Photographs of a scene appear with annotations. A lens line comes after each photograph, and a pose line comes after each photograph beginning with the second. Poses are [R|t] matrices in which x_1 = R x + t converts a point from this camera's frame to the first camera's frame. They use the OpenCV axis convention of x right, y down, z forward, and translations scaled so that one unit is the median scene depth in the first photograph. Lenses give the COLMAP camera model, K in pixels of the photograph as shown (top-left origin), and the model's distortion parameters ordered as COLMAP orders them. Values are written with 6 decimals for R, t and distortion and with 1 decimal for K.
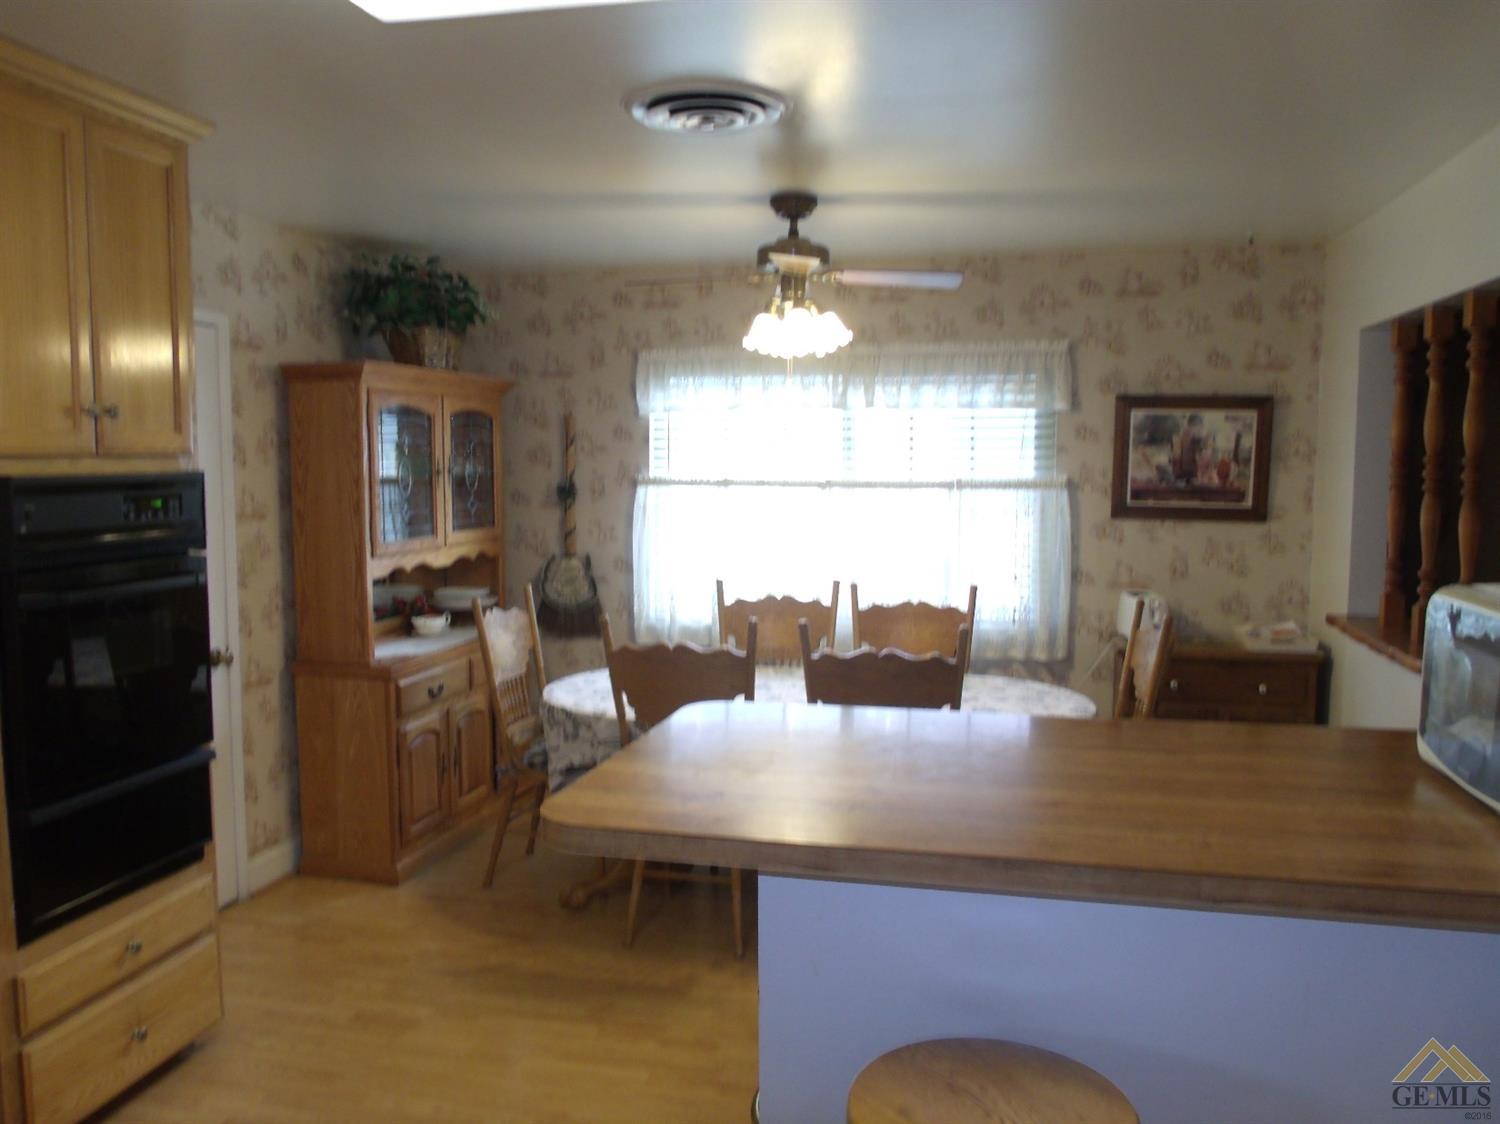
lens RADIAL K [[1190.7, 0, 744.6], [0, 1190.7, 567.7], [0, 0, 1]] dist [-0.045144, 0.007748]
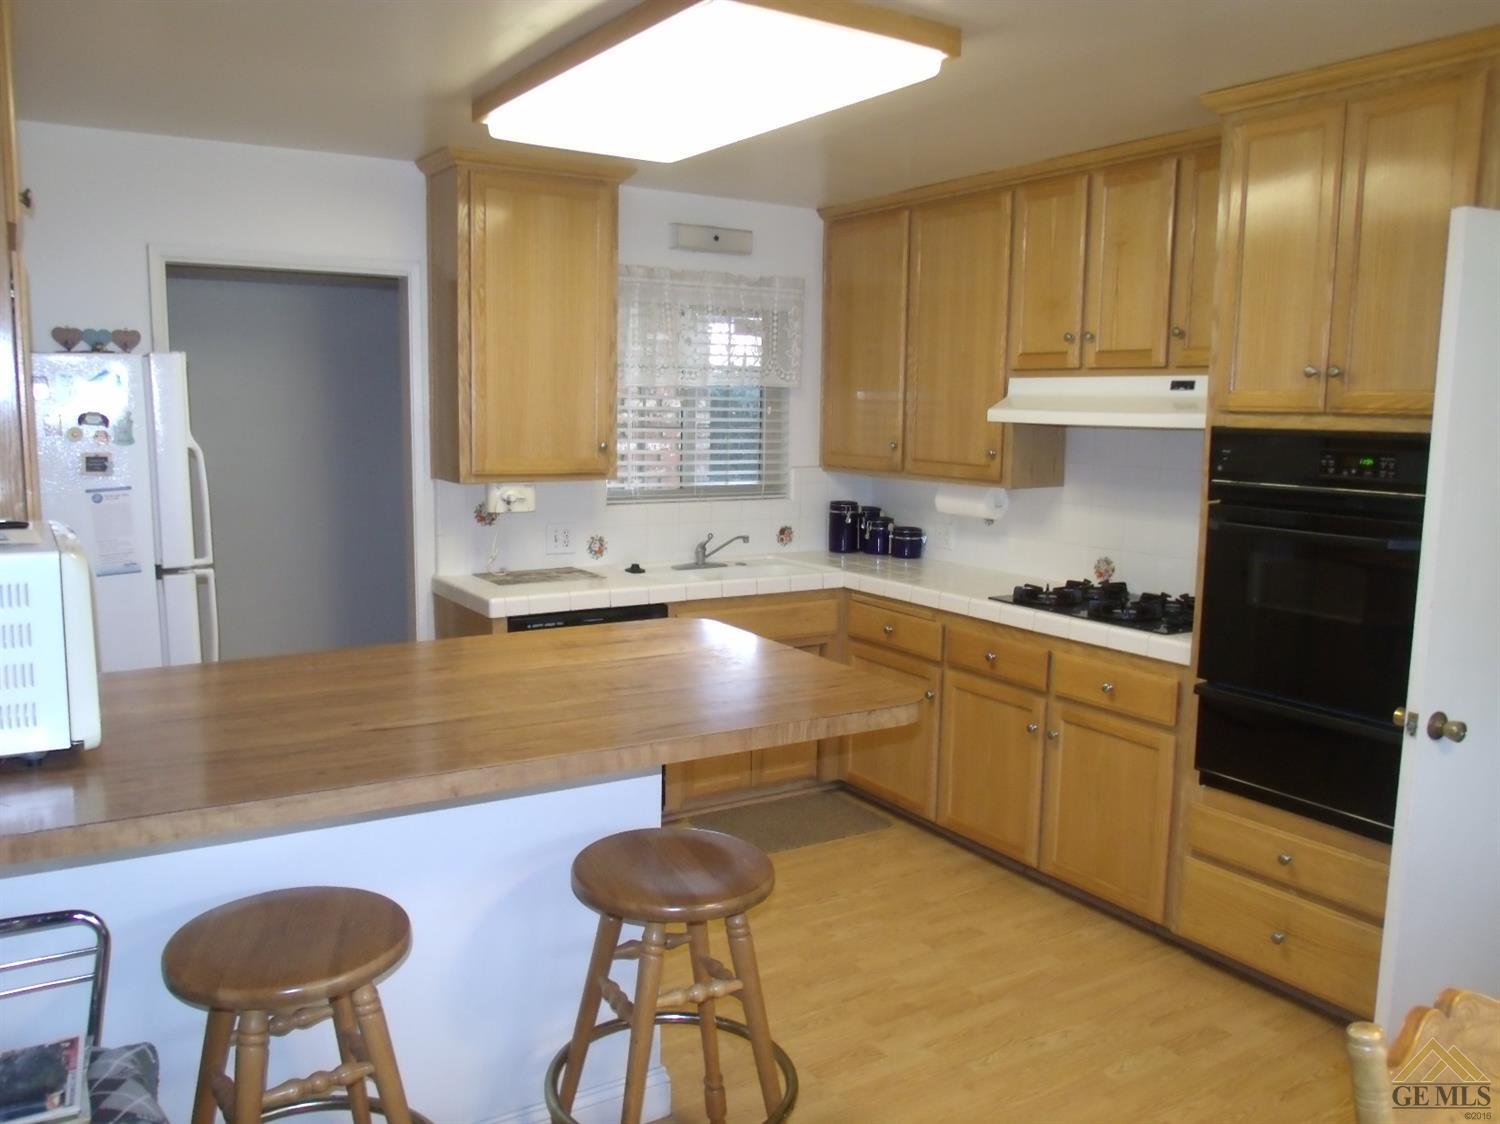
lens RADIAL K [[1190.7, 0, 744.6], [0, 1190.7, 567.7], [0, 0, 1]] dist [-0.045144, 0.007748]
pose [[-0.710821, 0.078508, -0.698978, 0.598221], [-0.084969, 0.976889, 0.196132, -0.119478], [0.698222, 0.198807, -0.687723, 1.352288]]
